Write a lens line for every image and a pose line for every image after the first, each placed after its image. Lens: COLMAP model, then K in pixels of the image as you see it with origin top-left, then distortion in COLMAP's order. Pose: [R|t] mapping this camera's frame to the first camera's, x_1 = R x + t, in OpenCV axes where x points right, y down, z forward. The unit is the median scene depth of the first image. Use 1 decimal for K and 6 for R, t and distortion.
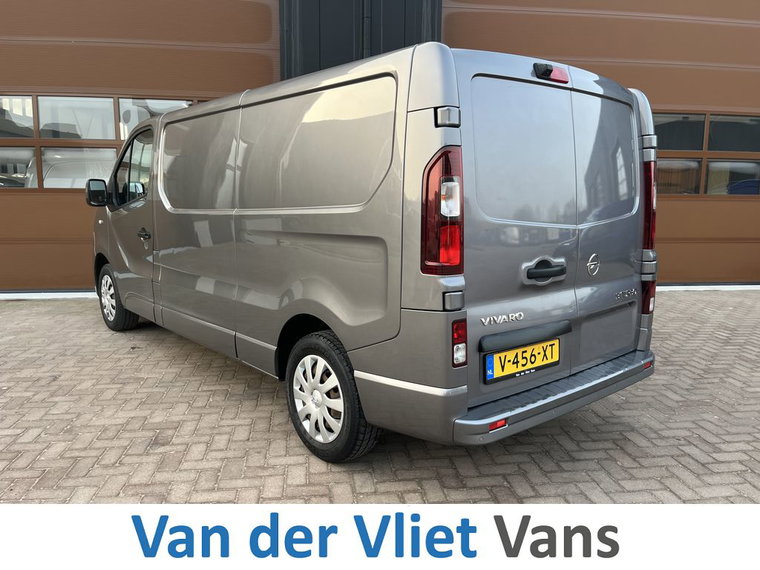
lens RADIAL K [[584.4, 0, 378.7], [0, 584.4, 282.4], [0, 0, 1]] dist [0.050217, -0.073100]
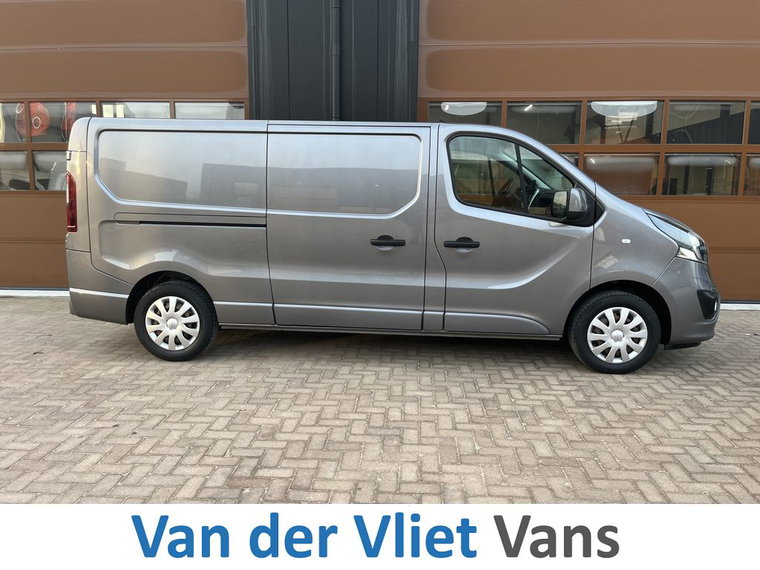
lens RADIAL K [[584.4, 0, 378.3], [0, 584.4, 281.8], [0, 0, 1]] dist [0.050217, -0.073100]
pose [[0.982629, 0.027887, -0.183474, 0.458639], [-0.026547, 0.999600, 0.009757, -0.047455], [0.183672, -0.004717, 0.982976, 0.166250]]
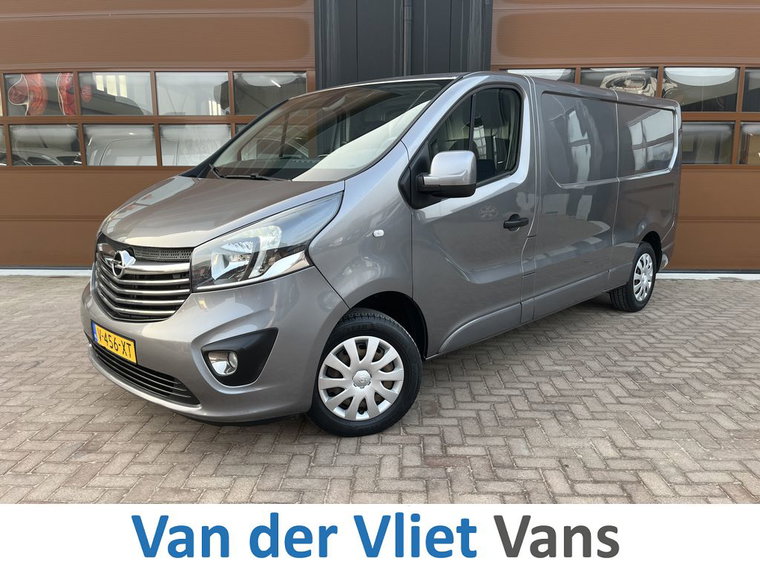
lens RADIAL K [[584.4, 0, 376.9], [0, 584.4, 282.9], [0, 0, 1]] dist [0.050217, -0.073100]
pose [[0.986256, 0.021747, -0.163784, 0.179623], [-0.014460, 0.998857, 0.045552, -0.025953], [0.164587, -0.042558, 0.985444, 0.165269]]
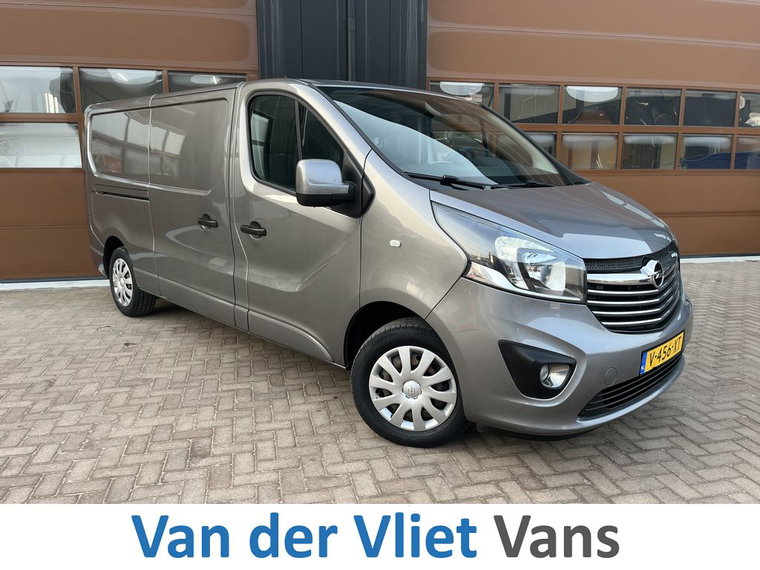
lens RADIAL K [[584.4, 0, 380.0], [0, 584.4, 283.3], [0, 0, 1]] dist [0.050217, -0.073100]
pose [[0.995033, -0.026057, 0.096078, -0.150888], [0.021987, 0.998826, 0.043175, -0.019717], [-0.097091, -0.040848, 0.994437, 0.074244]]
